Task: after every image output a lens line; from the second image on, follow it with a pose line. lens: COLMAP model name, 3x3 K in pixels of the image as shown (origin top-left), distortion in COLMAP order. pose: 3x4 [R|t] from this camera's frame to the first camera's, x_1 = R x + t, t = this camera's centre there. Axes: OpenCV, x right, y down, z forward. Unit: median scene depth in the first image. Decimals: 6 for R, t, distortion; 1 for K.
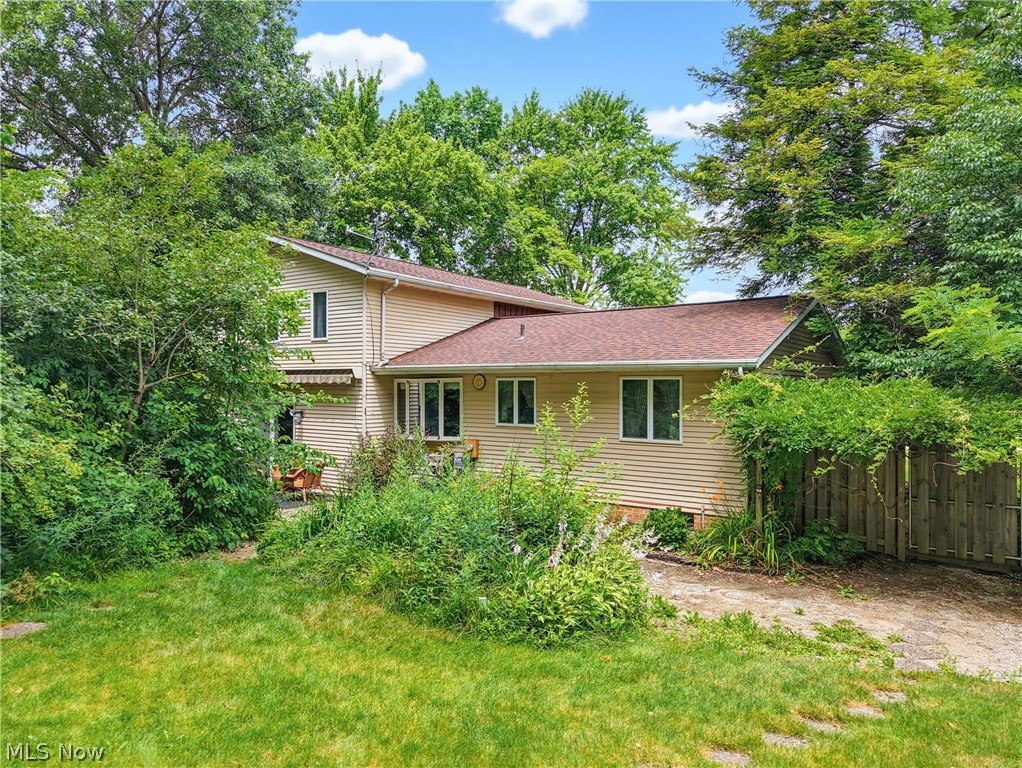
lens RADIAL K [[709.4, 0, 516.4], [0, 709.4, 369.1], [0, 0, 1]] dist [0.003792, 0.003062]
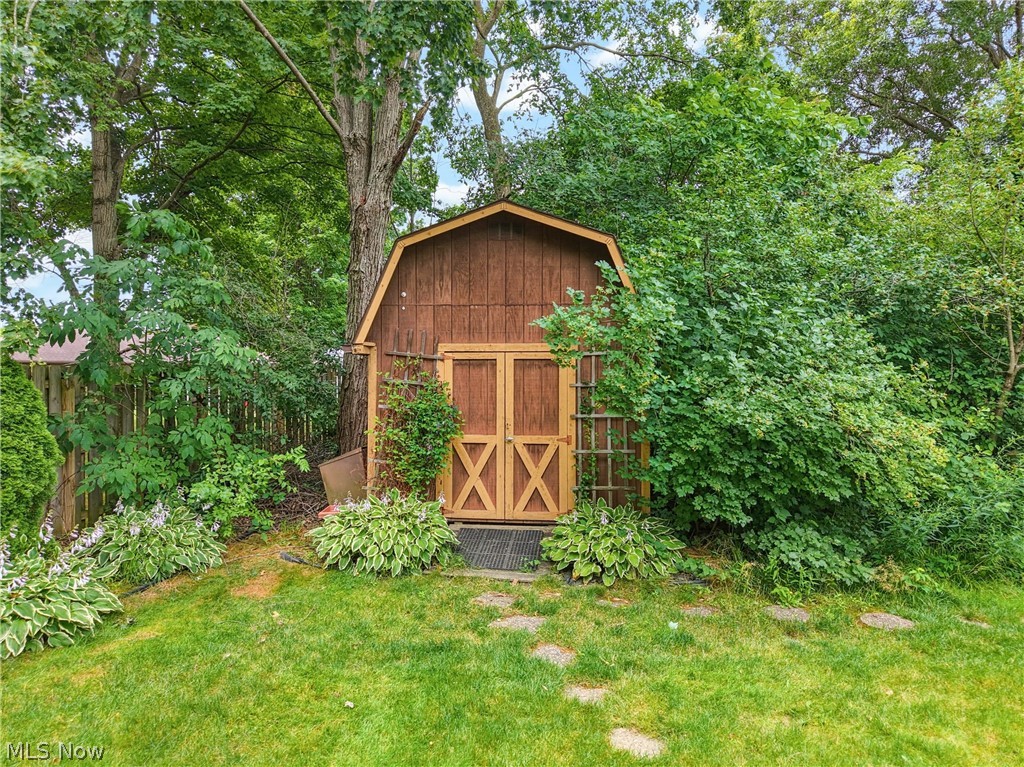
lens RADIAL K [[710.8, 0, 517.4], [0, 710.8, 368.6], [0, 0, 1]] dist [0.003792, 0.003062]
pose [[0.474593, -0.011712, -0.880127, -0.086571], [0.018689, 0.999820, -0.003227, 0.024021], [0.880007, -0.014917, 0.474727, 0.114733]]
